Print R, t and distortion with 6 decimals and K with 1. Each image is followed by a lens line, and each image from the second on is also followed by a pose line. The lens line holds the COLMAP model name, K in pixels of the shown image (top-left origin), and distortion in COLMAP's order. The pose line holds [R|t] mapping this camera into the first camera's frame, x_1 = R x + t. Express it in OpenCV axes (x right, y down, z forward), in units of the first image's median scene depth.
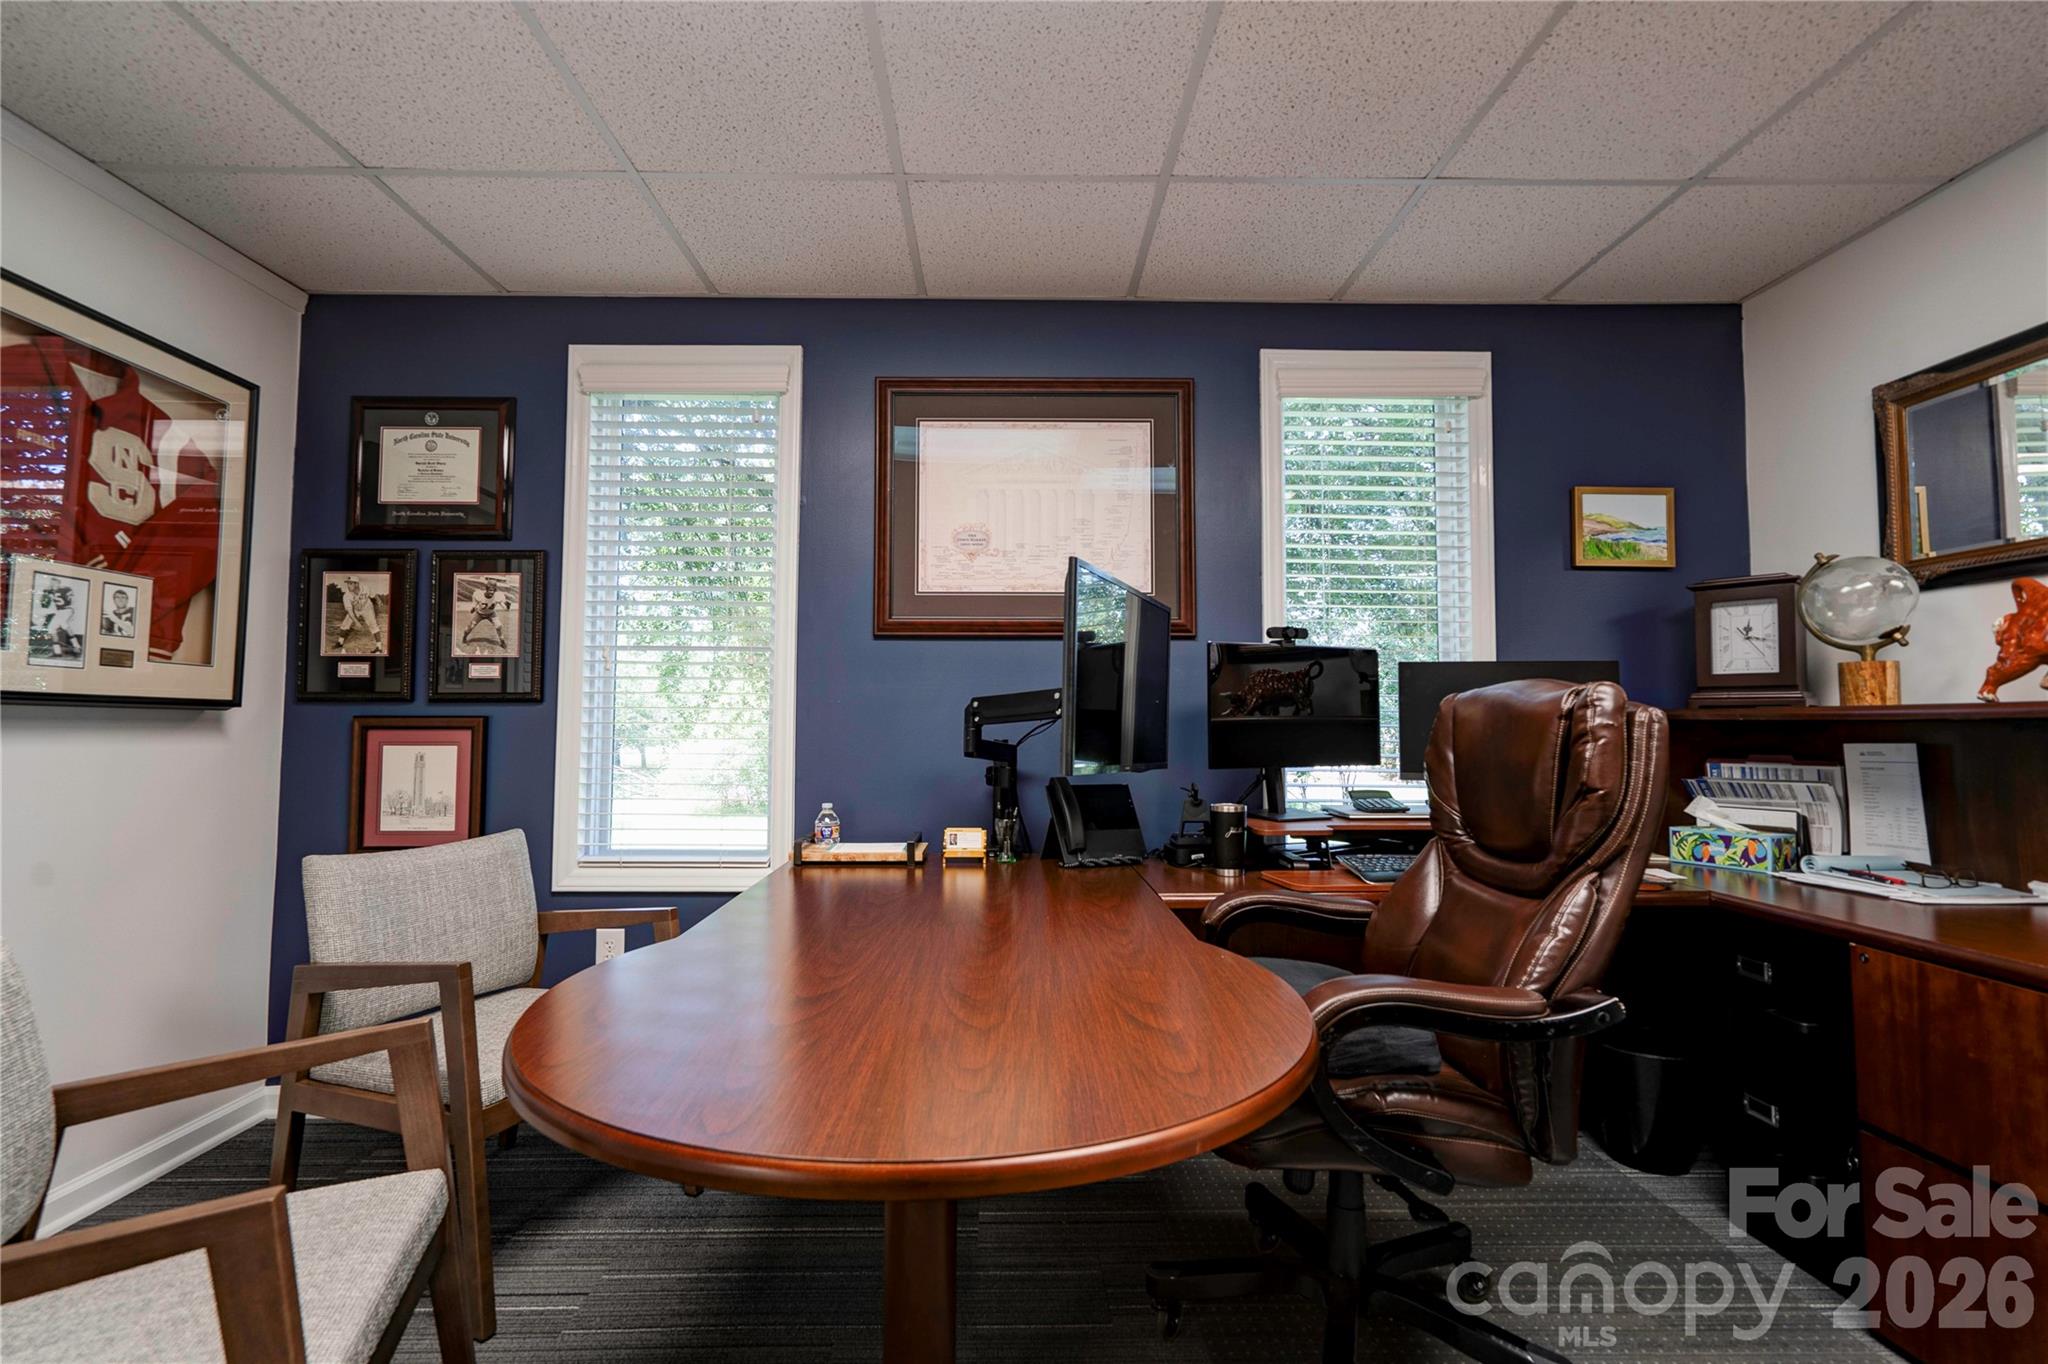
lens RADIAL K [[941.6, 0, 1022.1], [0, 941.6, 677.6], [0, 0, 1]] dist [0.003306, 0.009233]
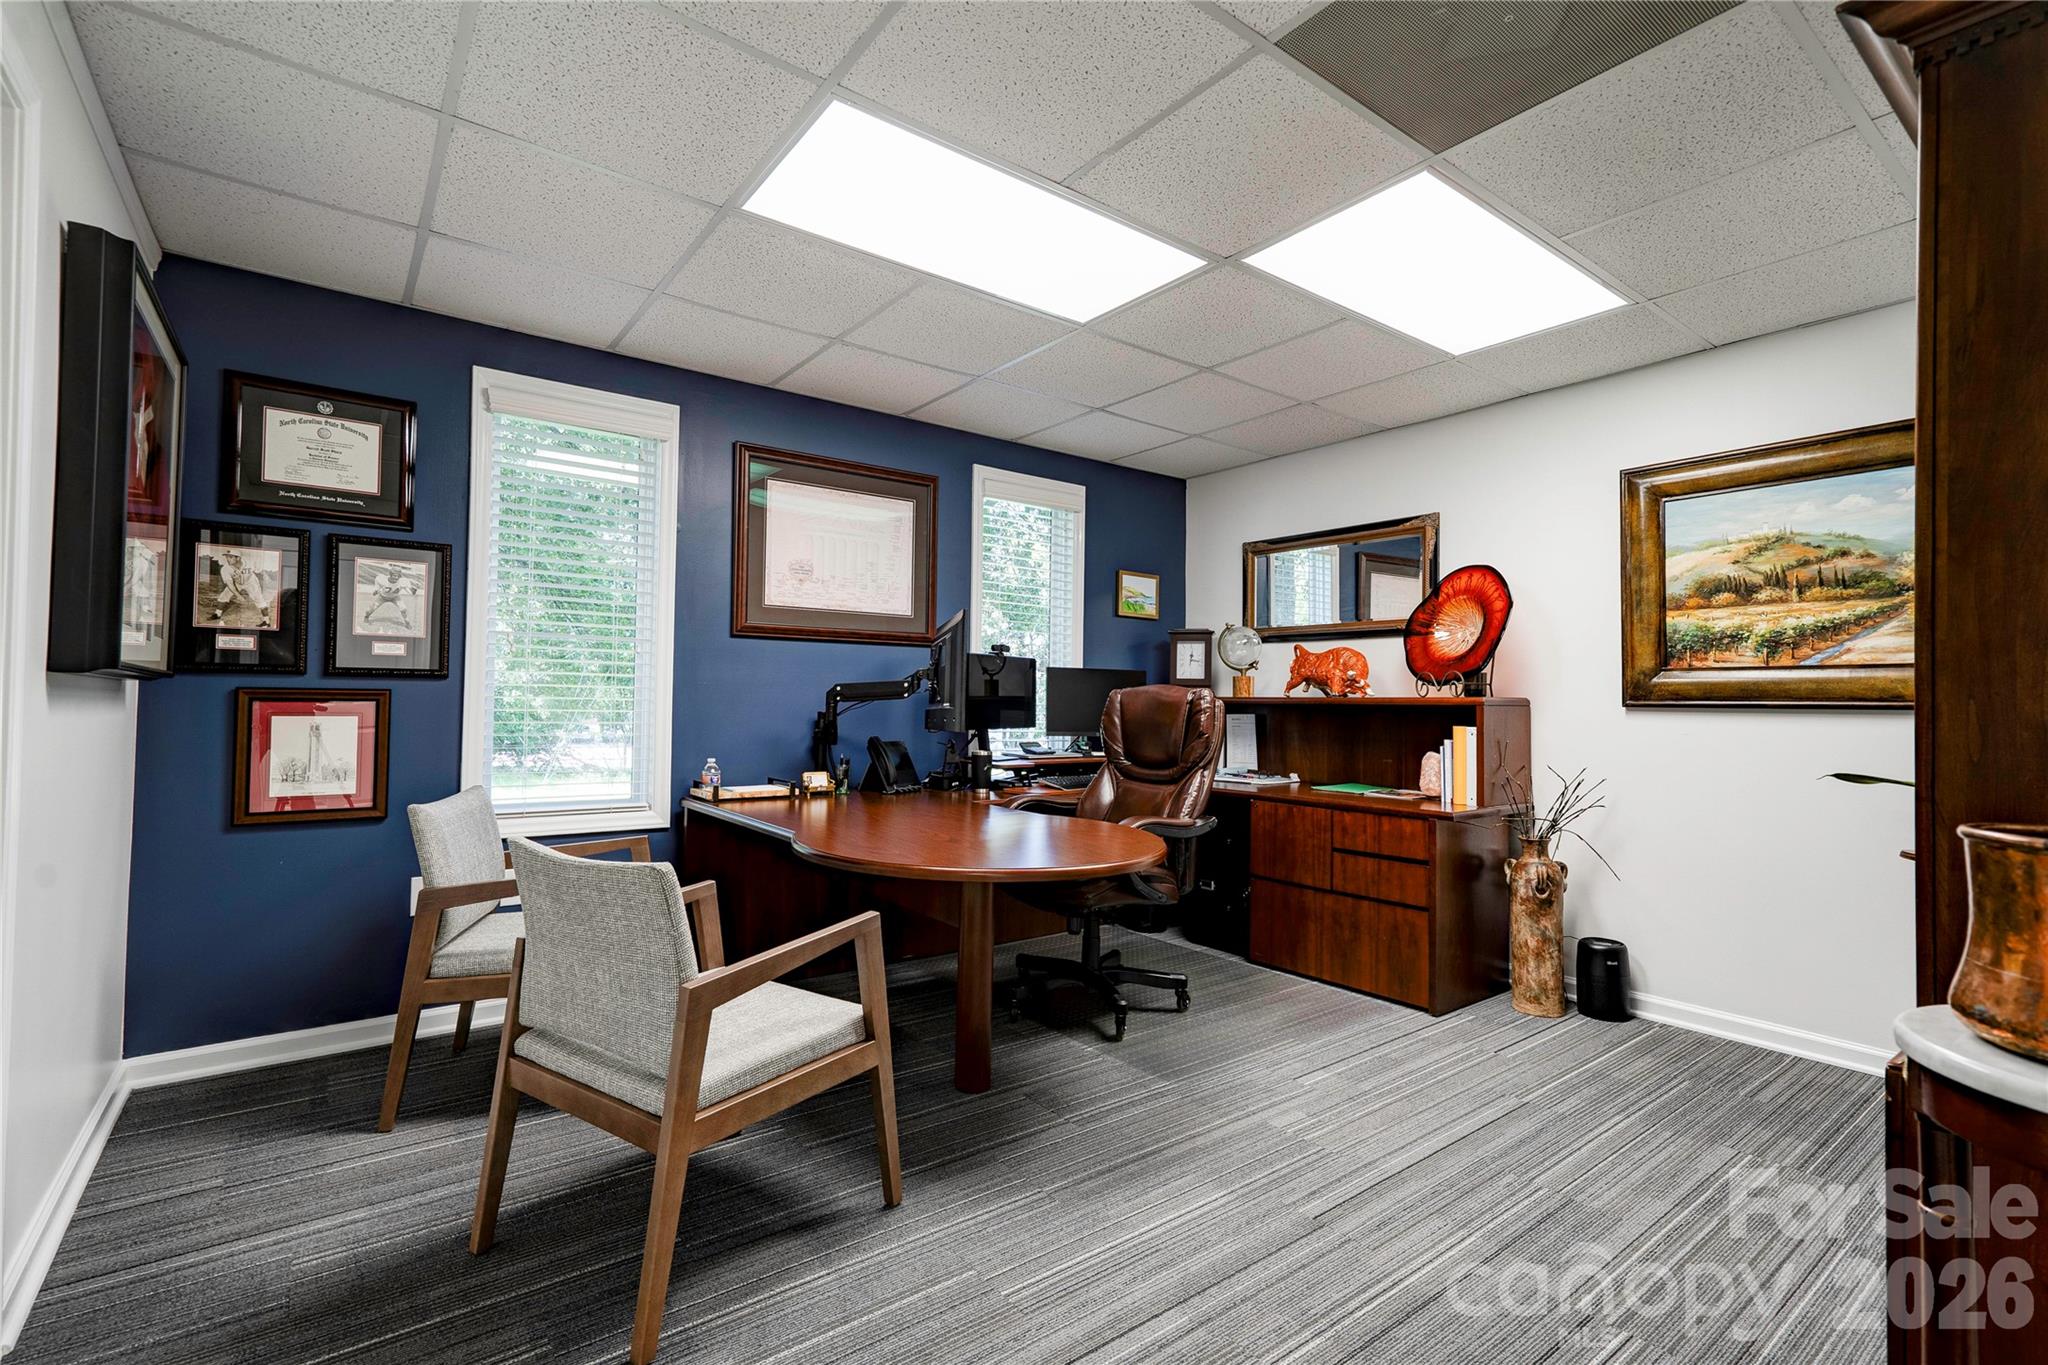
lens RADIAL K [[941.6, 0, 1019.6], [0, 941.6, 683.0], [0, 0, 1]] dist [0.003306, 0.009233]
pose [[0.804359, 0.020944, 0.593774, -0.630755], [-0.042656, 0.998835, 0.022552, -0.023145], [-0.592610, -0.043468, 0.804316, -0.333425]]
